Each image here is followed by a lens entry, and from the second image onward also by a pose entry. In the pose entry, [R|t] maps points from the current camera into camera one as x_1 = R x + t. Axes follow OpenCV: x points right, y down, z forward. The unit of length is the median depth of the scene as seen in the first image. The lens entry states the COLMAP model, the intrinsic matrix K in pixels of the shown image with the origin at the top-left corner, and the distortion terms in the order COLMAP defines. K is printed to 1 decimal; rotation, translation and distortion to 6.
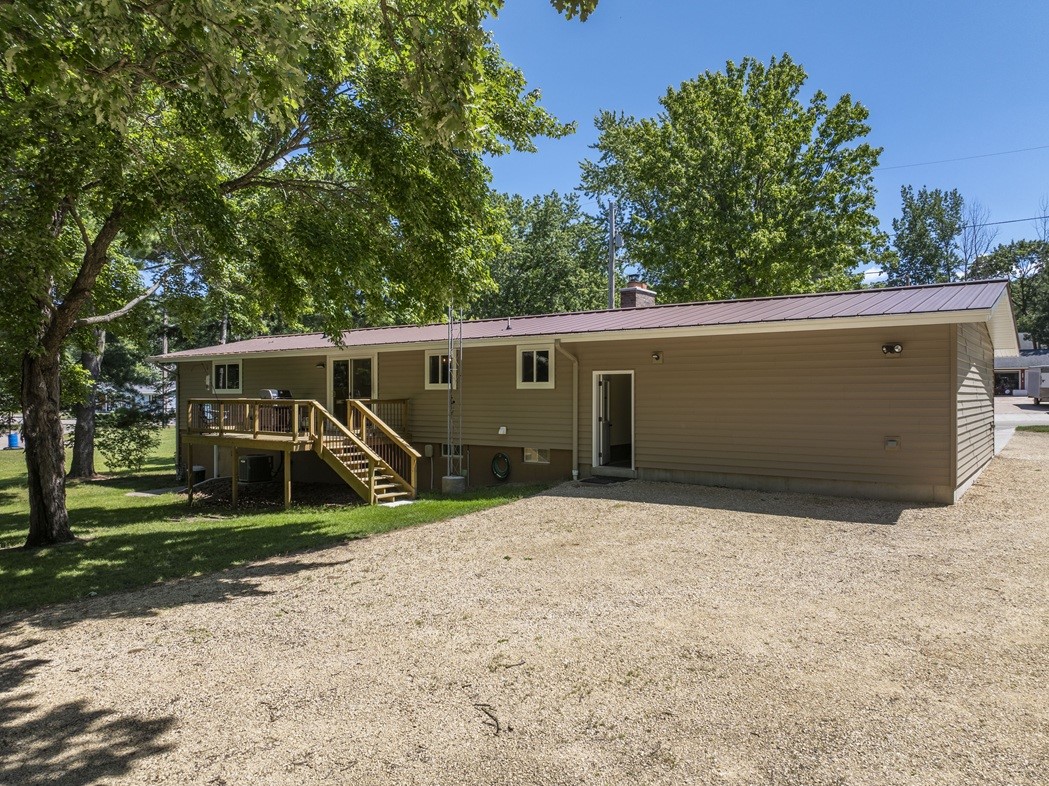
lens RADIAL K [[730.5, 0, 524.5], [0, 730.5, 393.0], [0, 0, 1]] dist [0.042076, 0.000545]
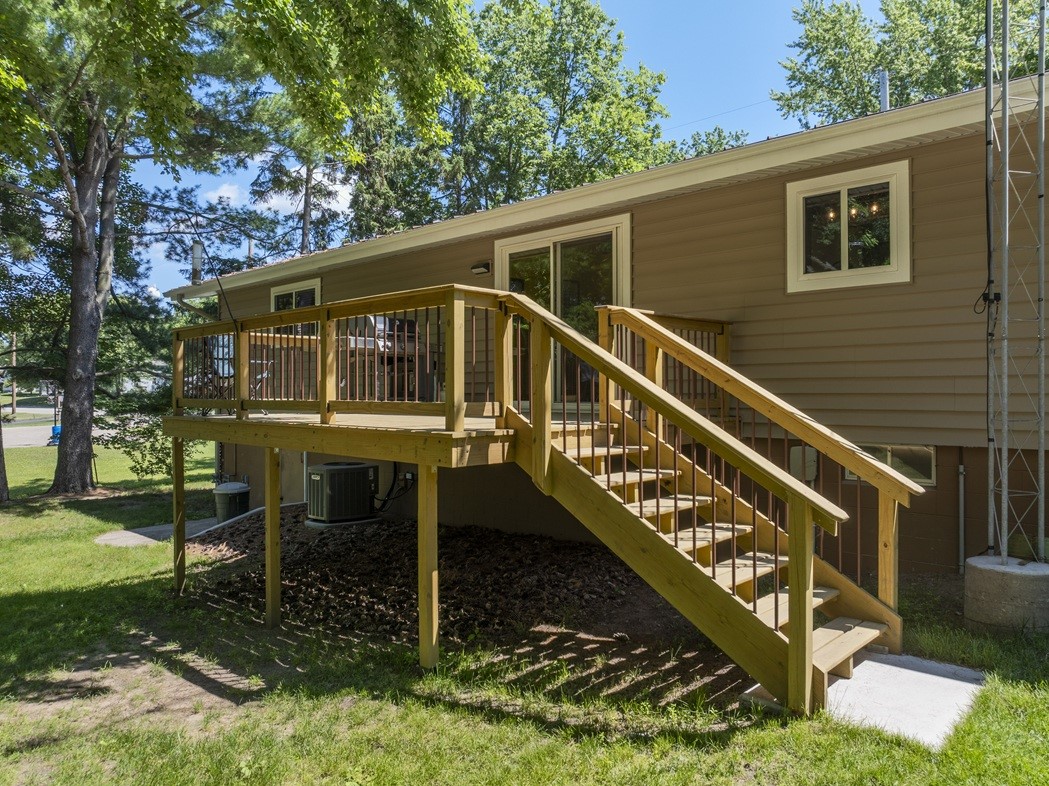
lens RADIAL K [[726.5, 0, 546.0], [0, 726.5, 389.4], [0, 0, 1]] dist [-0.003498, -0.002396]
pose [[0.994975, -0.000811, -0.100121, -0.239688], [0.000437, 0.999993, -0.003767, 0.048616], [0.100123, 0.003704, 0.994968, 0.696010]]
